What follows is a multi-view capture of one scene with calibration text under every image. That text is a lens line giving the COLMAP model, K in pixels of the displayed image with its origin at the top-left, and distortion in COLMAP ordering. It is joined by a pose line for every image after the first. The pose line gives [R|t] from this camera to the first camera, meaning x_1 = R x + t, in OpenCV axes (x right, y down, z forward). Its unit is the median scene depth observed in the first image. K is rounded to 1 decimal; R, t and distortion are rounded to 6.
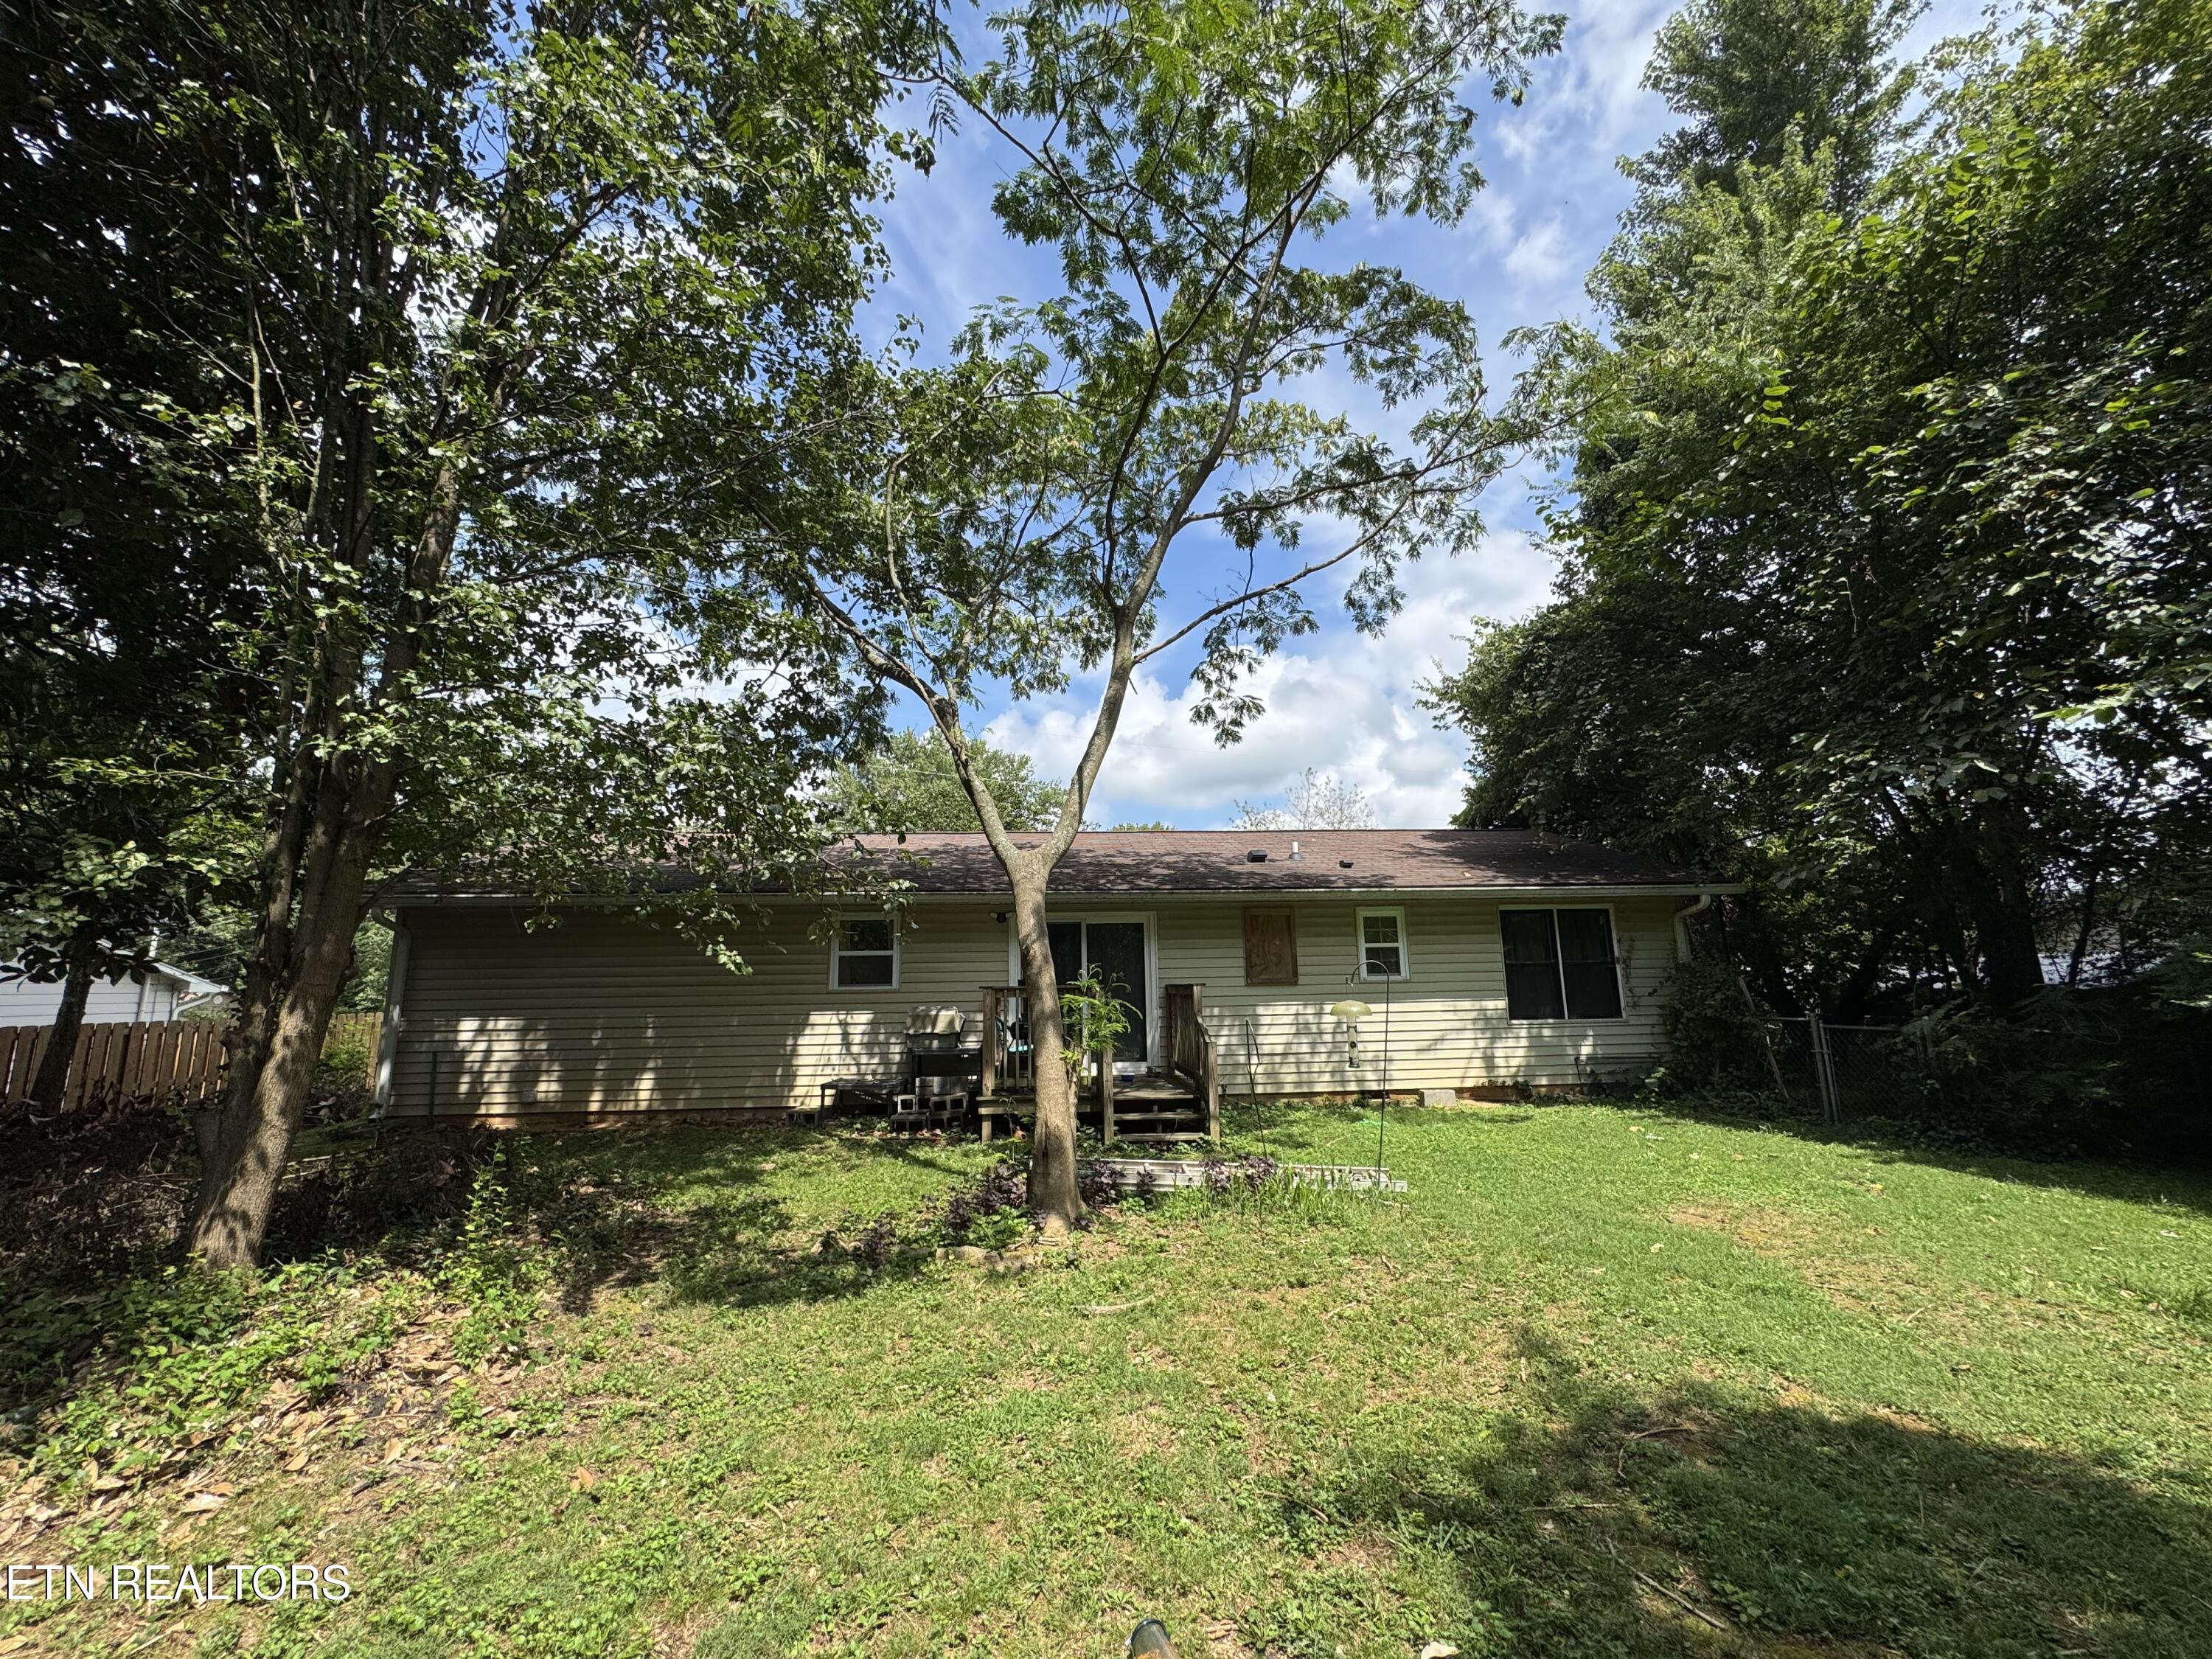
lens RADIAL K [[887.8, 0, 1105.4], [0, 887.8, 827.7], [0, 0, 1]] dist [-0.002212, -0.000199]
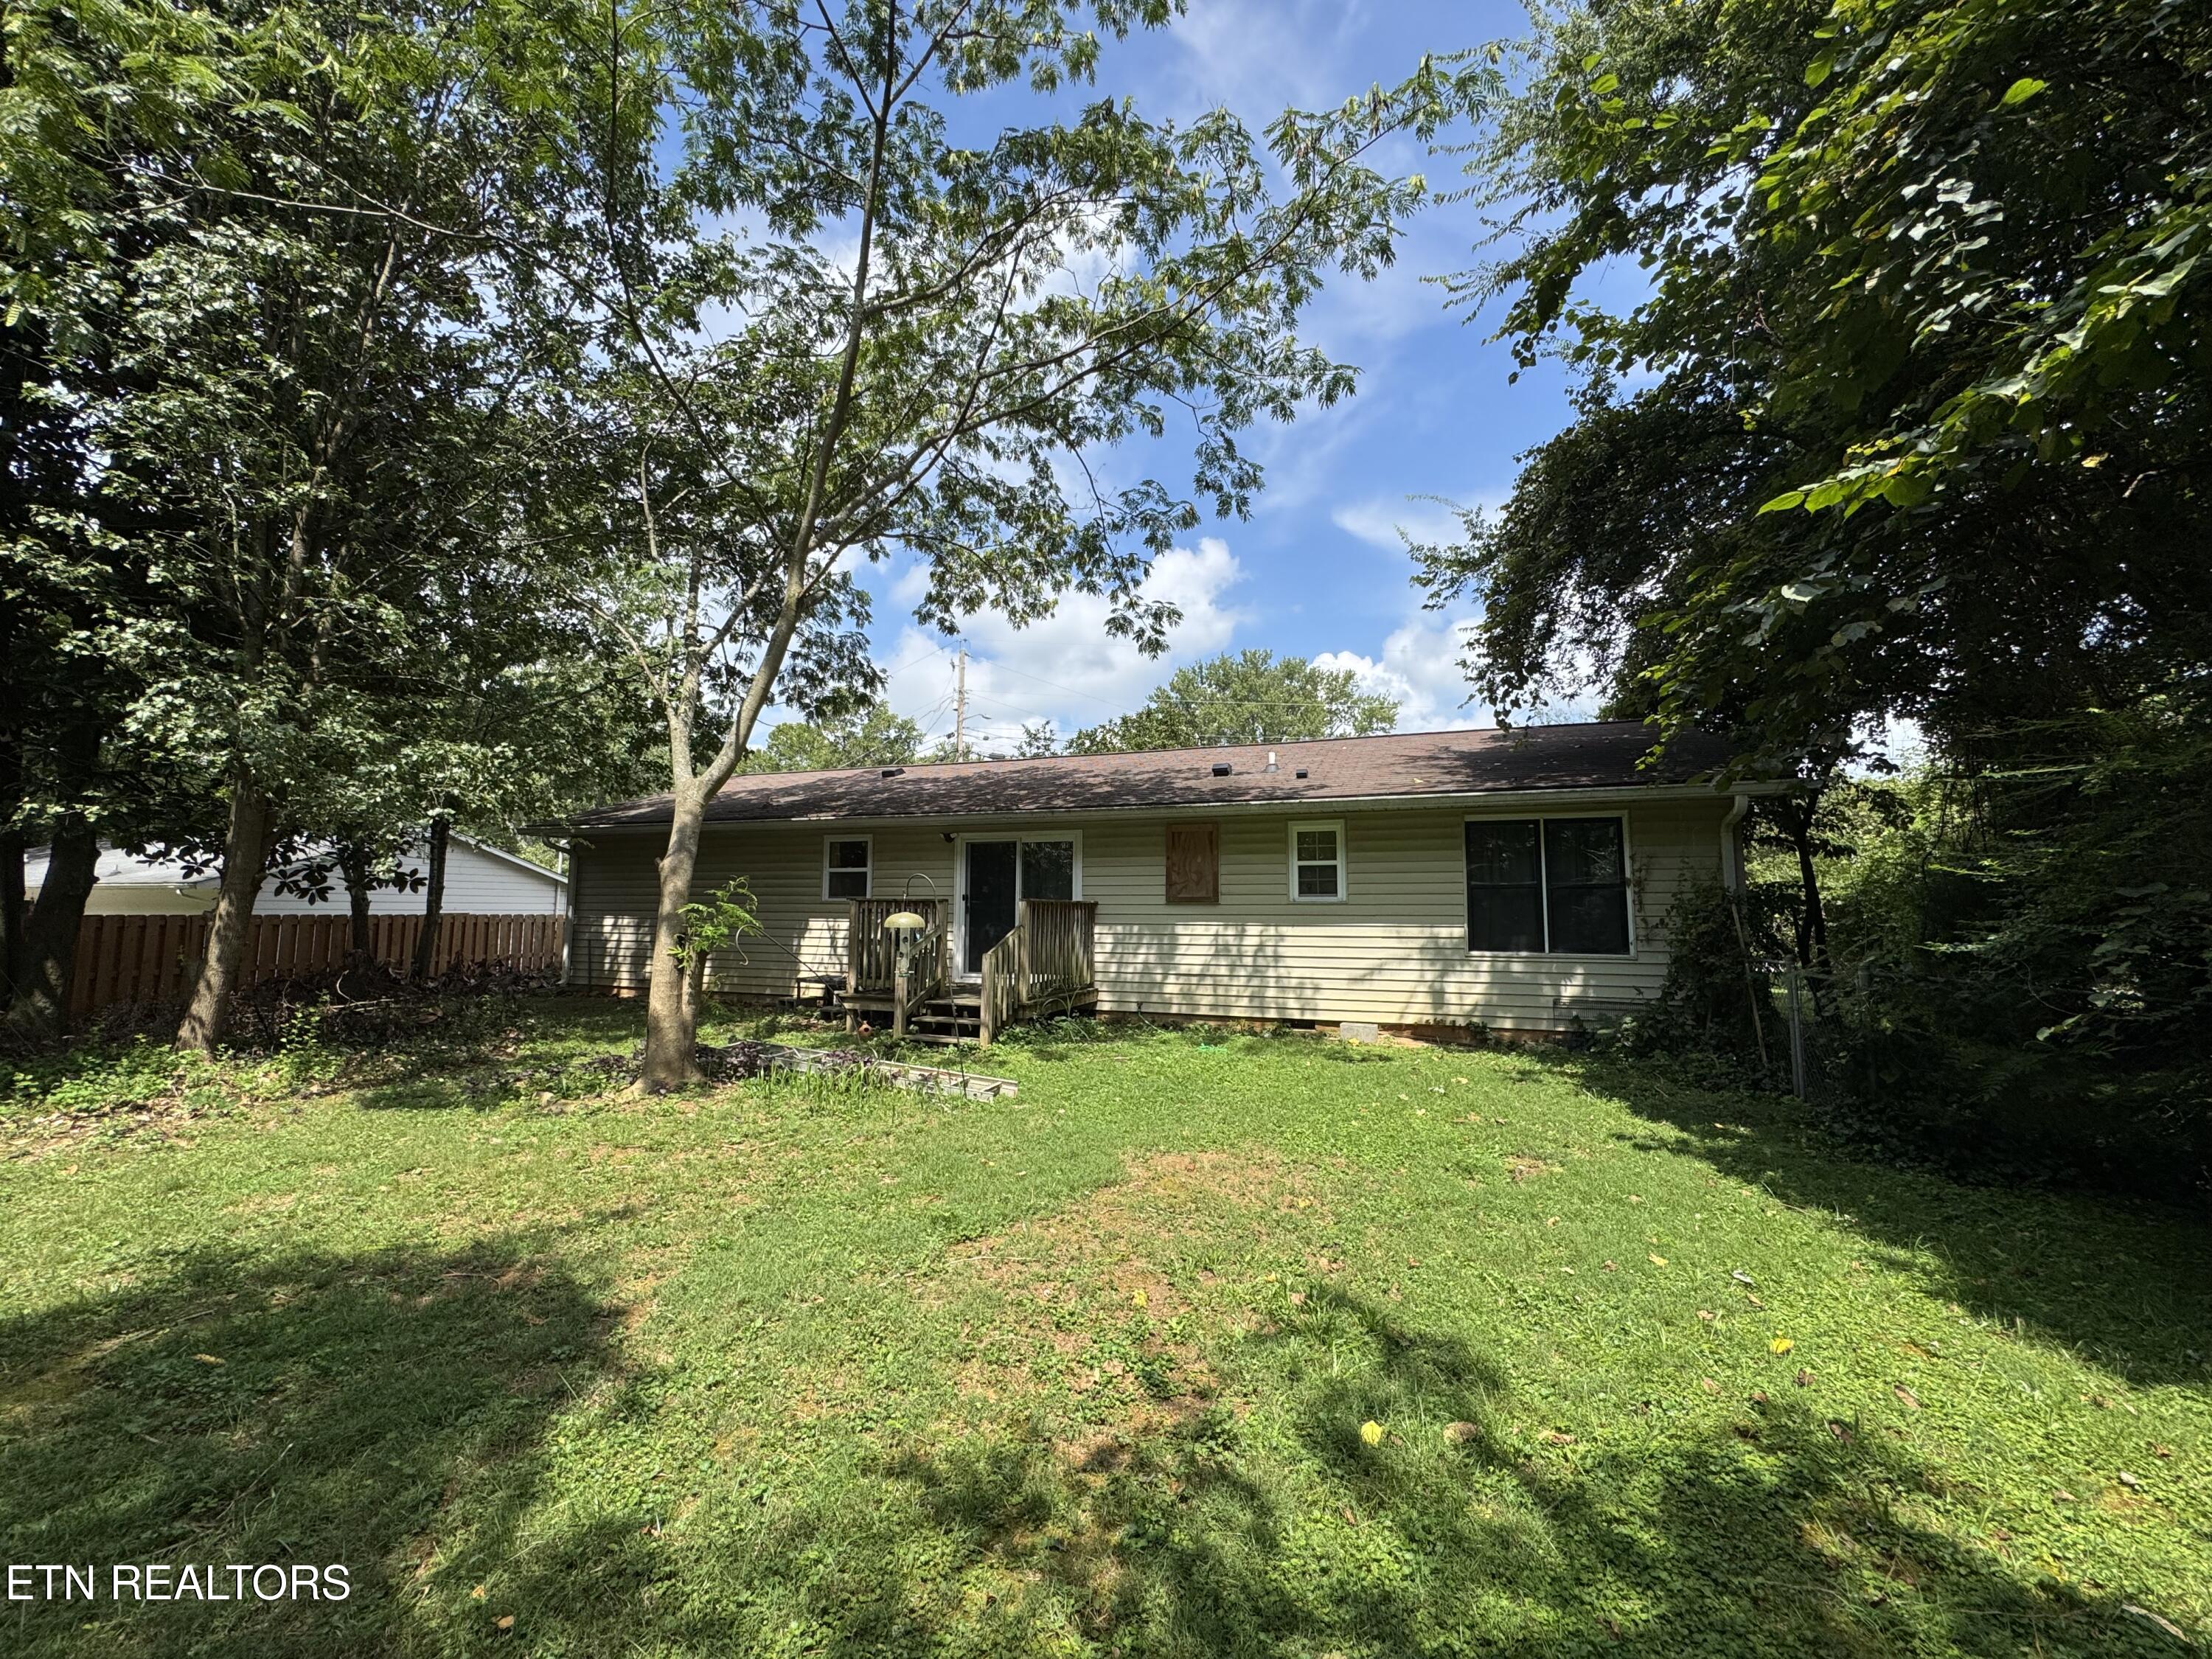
lens RADIAL K [[887.8, 0, 1106.3], [0, 887.8, 827.9], [0, 0, 1]] dist [-0.002212, -0.000199]
pose [[0.904089, -0.017294, -0.426994, 0.518460], [0.053316, 0.995939, 0.072549, 0.020902], [0.424005, -0.088356, 0.901339, 0.104420]]
